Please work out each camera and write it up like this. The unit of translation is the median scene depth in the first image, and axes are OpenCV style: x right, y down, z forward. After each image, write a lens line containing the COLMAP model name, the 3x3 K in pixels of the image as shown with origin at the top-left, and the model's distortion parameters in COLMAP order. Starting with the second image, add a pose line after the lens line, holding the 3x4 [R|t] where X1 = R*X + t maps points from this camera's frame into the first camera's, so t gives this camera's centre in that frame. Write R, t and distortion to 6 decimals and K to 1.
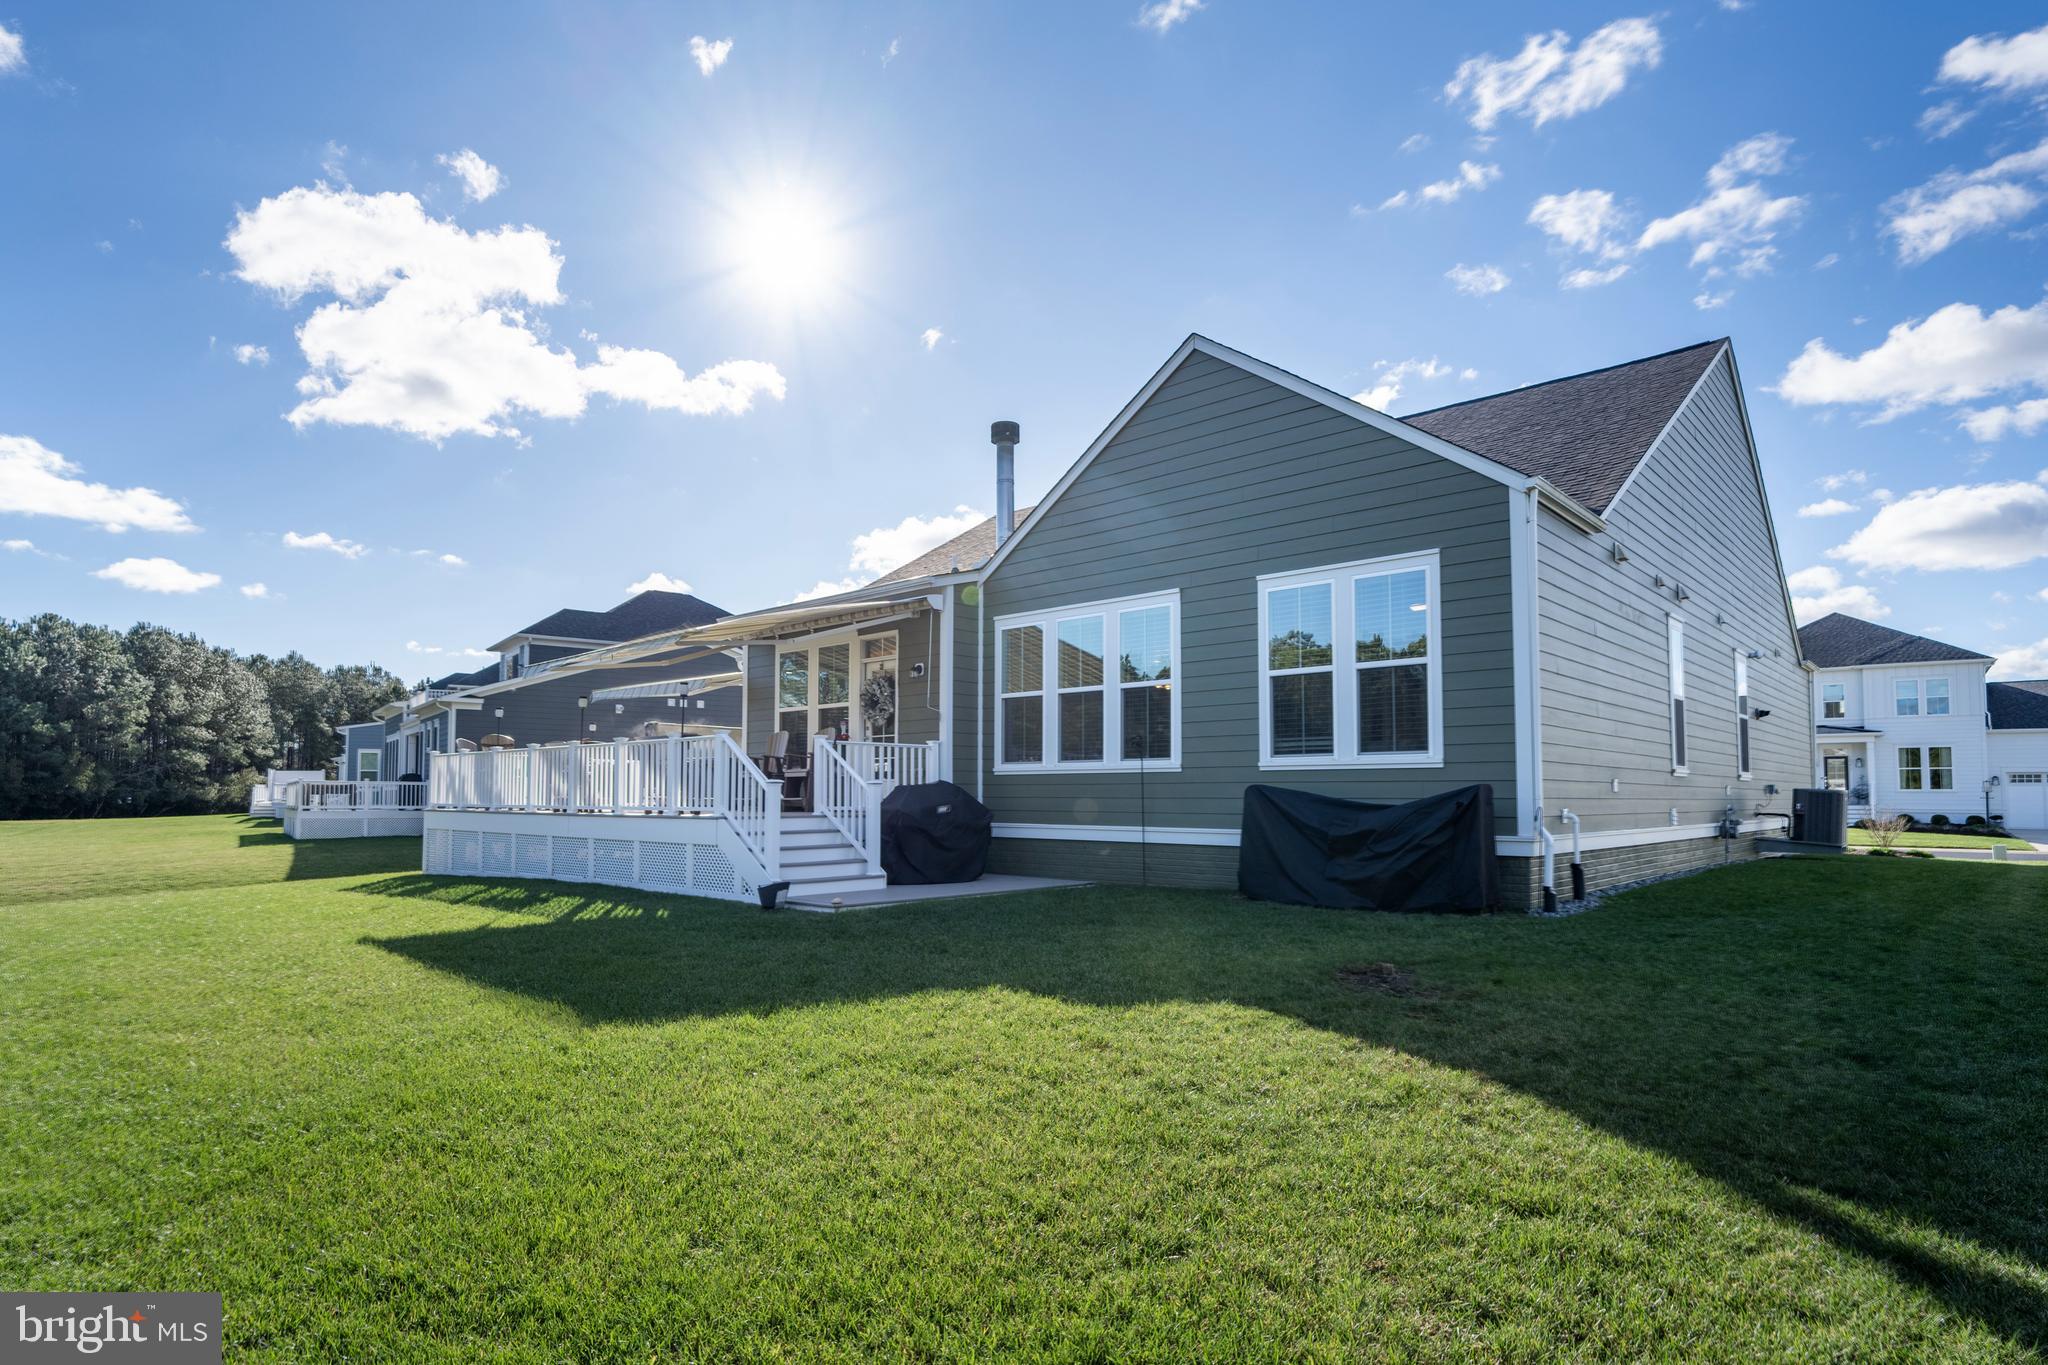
lens RADIAL K [[1073.6, 0, 1036.4], [0, 1073.6, 681.2], [0, 0, 1]] dist [-0.000677, -0.001964]
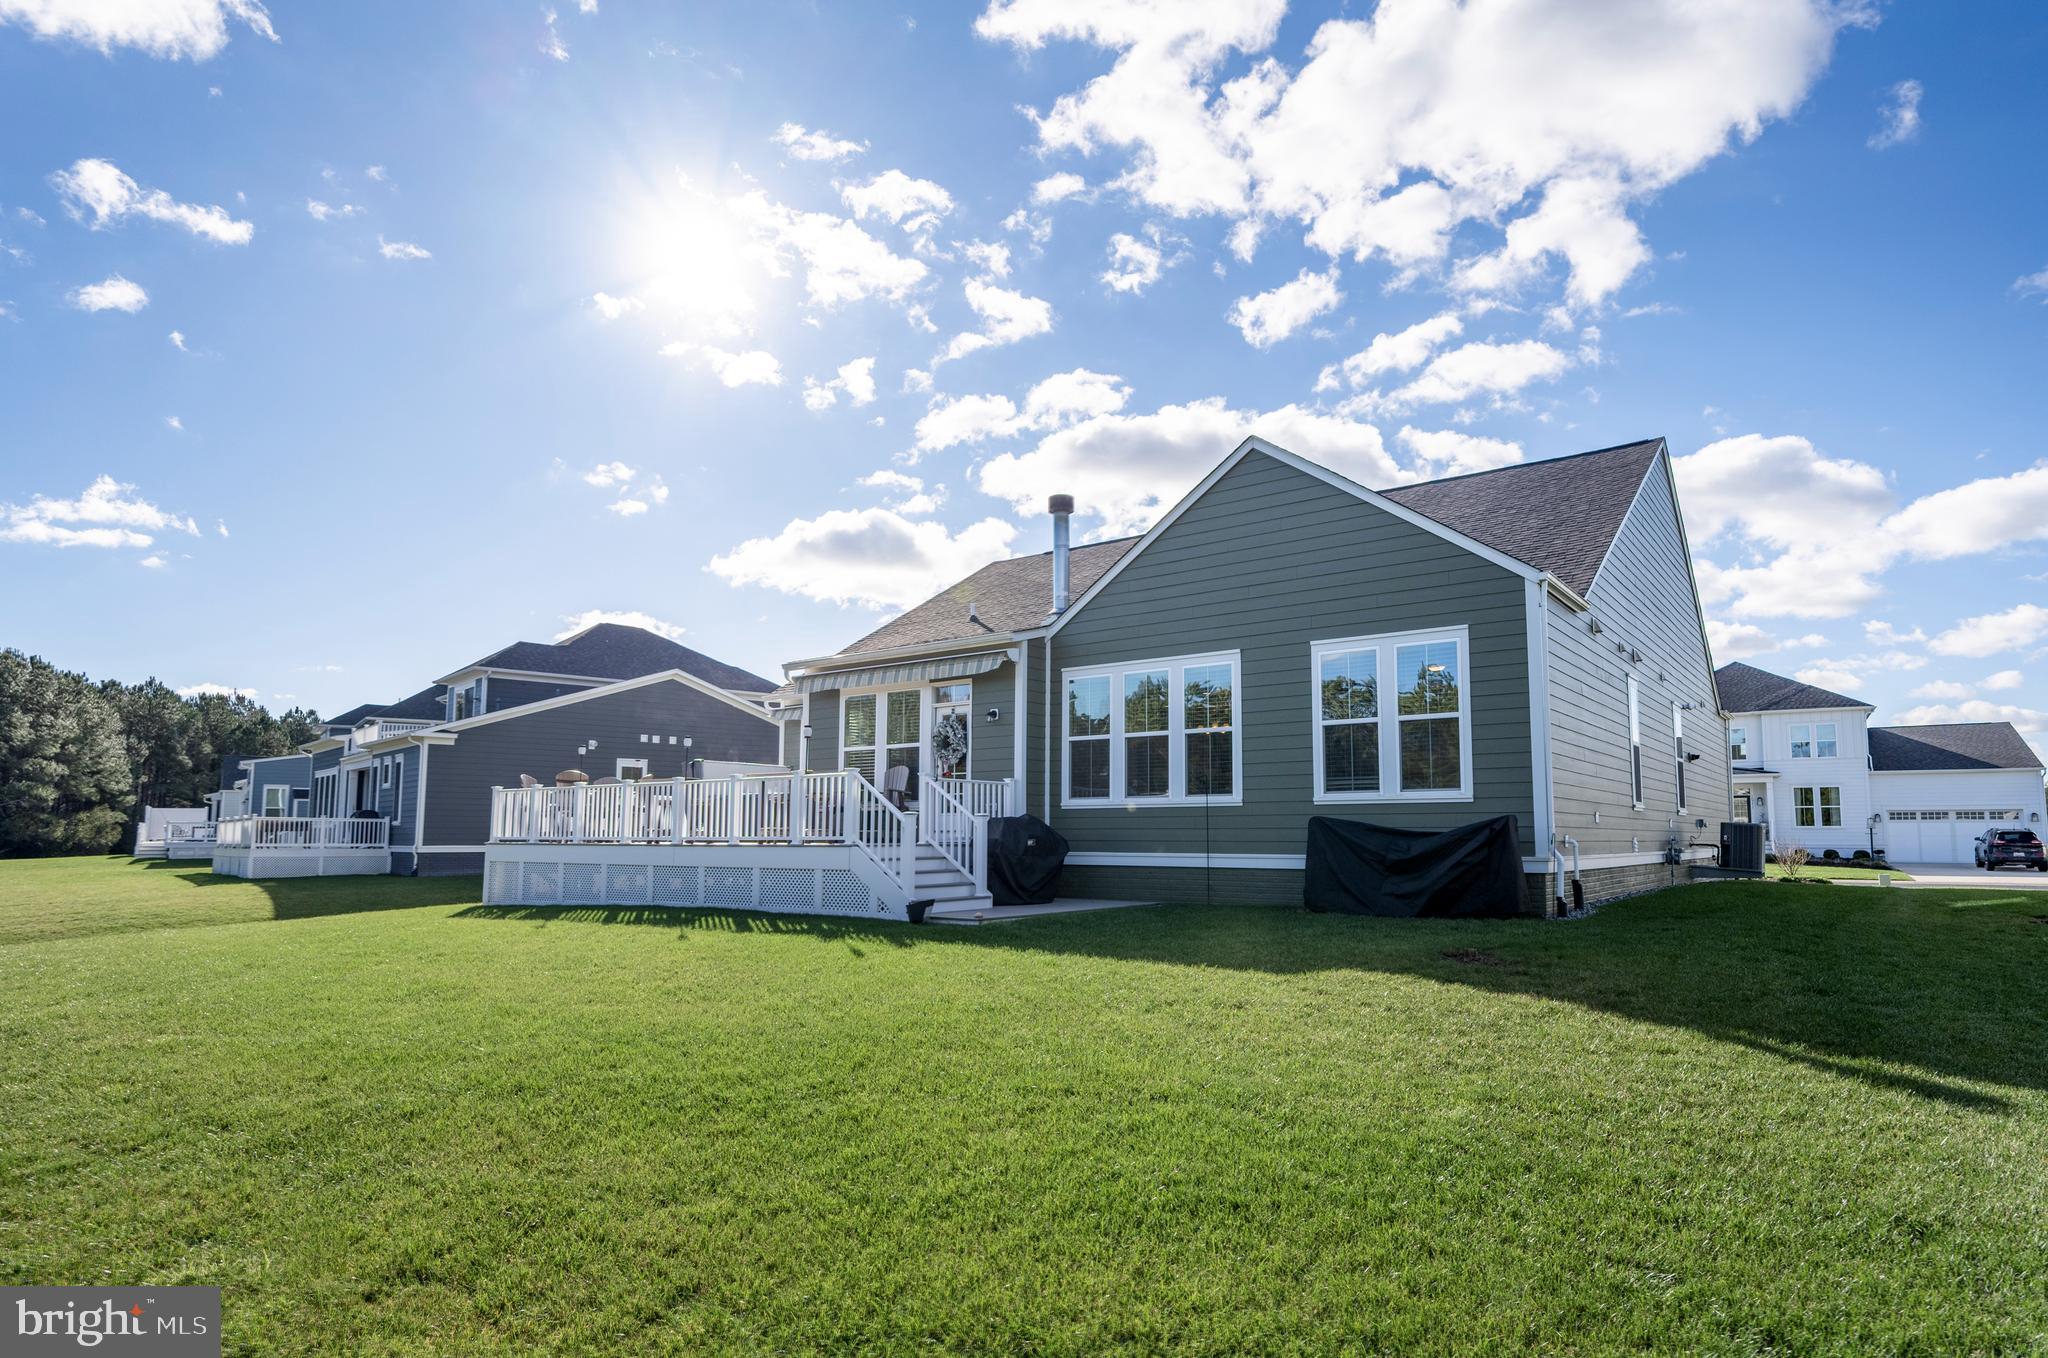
lens RADIAL K [[1116.8, 0, 1054.2], [0, 1116.8, 663.7], [0, 0, 1]] dist [-0.003107, -0.000994]
pose [[0.995146, 0.013566, 0.097467, -0.173036], [-0.008974, 0.998836, -0.047398, -0.009894], [-0.097997, 0.046293, 0.994109, -0.178982]]
